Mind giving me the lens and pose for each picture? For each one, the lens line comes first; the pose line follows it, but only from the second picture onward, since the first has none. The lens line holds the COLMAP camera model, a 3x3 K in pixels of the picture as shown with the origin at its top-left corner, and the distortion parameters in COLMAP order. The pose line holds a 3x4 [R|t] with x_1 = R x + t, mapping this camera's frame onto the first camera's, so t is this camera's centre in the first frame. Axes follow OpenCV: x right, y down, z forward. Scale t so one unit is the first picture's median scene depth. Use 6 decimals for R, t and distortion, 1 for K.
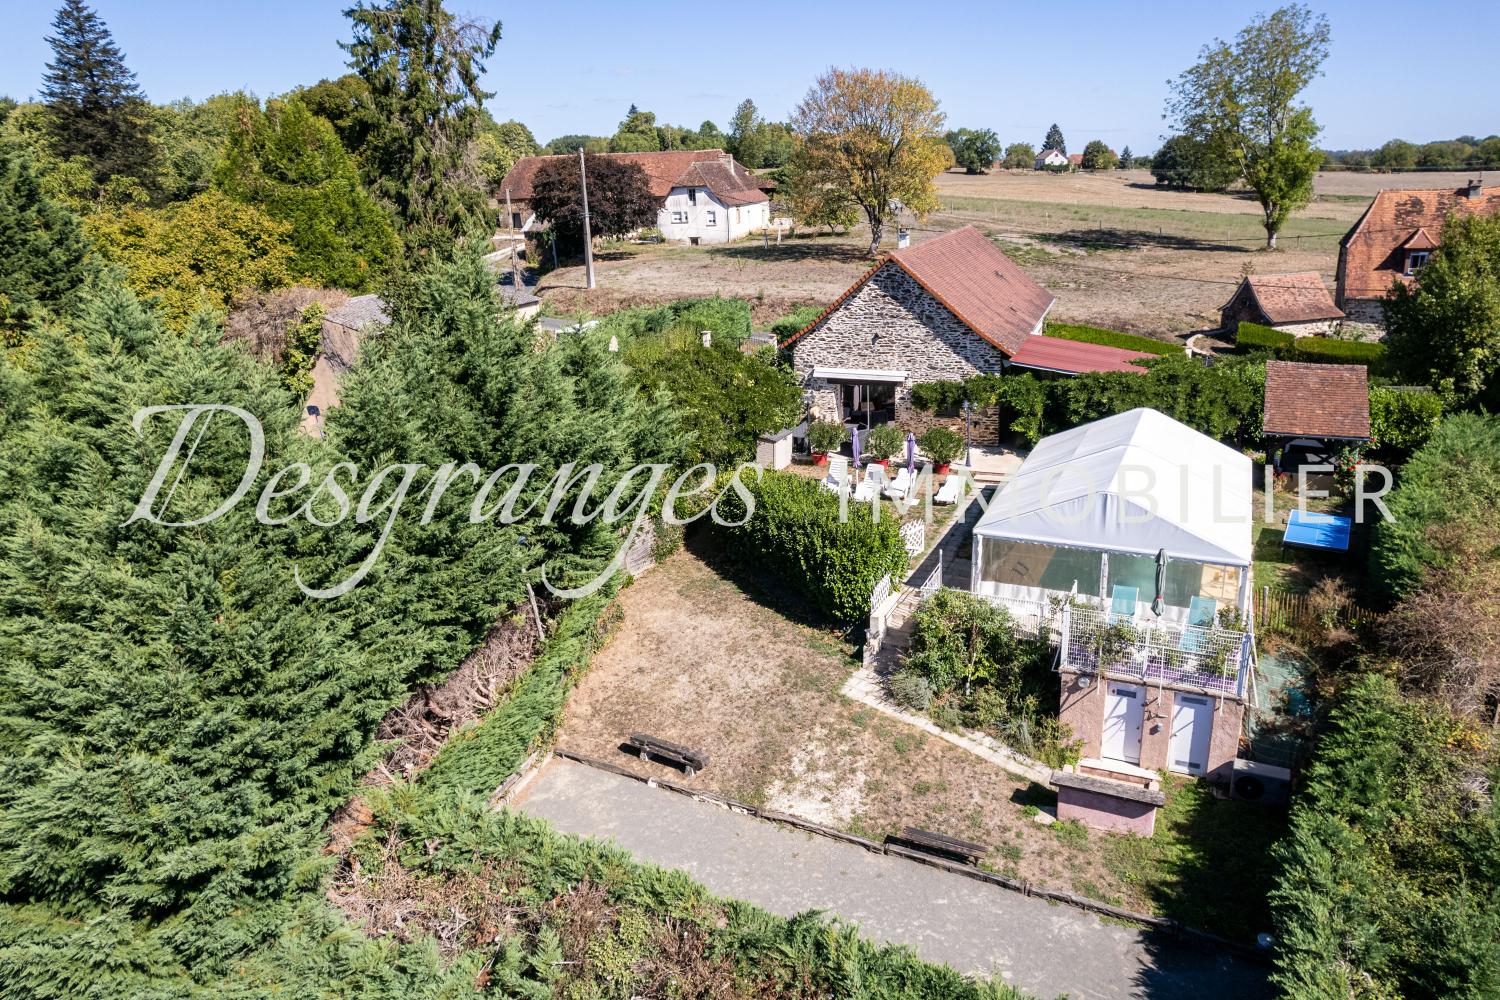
lens RADIAL K [[1070.6, 0, 748.9], [0, 1070.6, 466.2], [0, 0, 1]] dist [-0.093688, 0.110457]
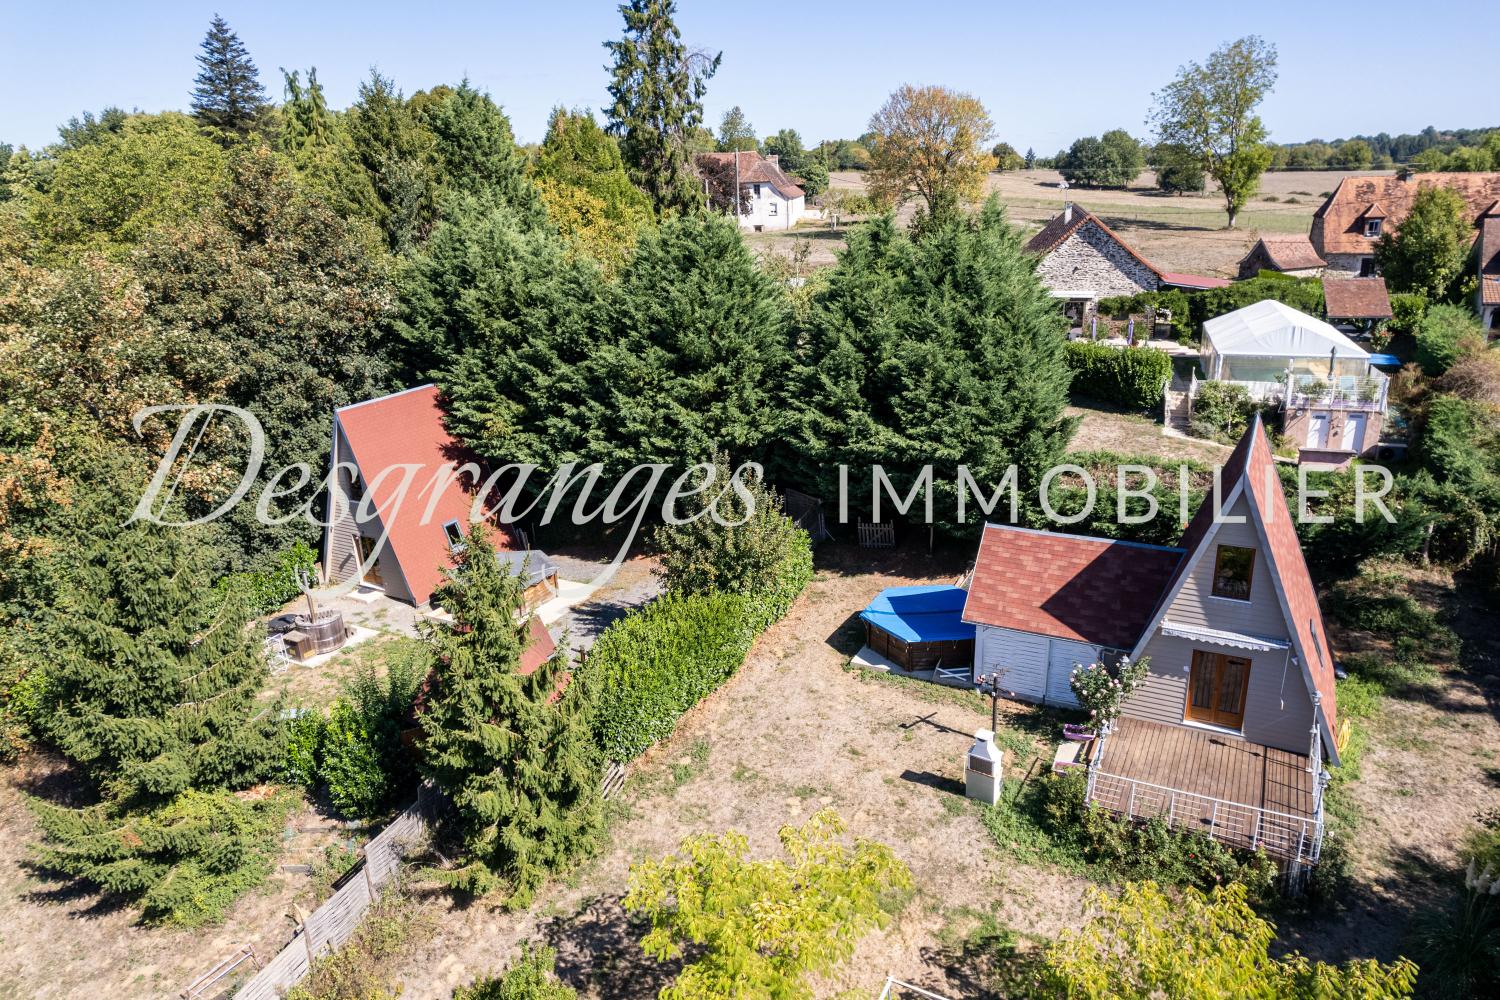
lens RADIAL K [[1039.3, 0, 750.0], [0, 1039.3, 500.0], [0, 0, 1]] dist [-0.098810, 0.112880]
pose [[0.995650, -0.033978, 0.086759, -0.368115], [0.030946, 0.998870, 0.036058, 0.109169], [-0.087887, -0.033216, 0.995577, -0.346019]]
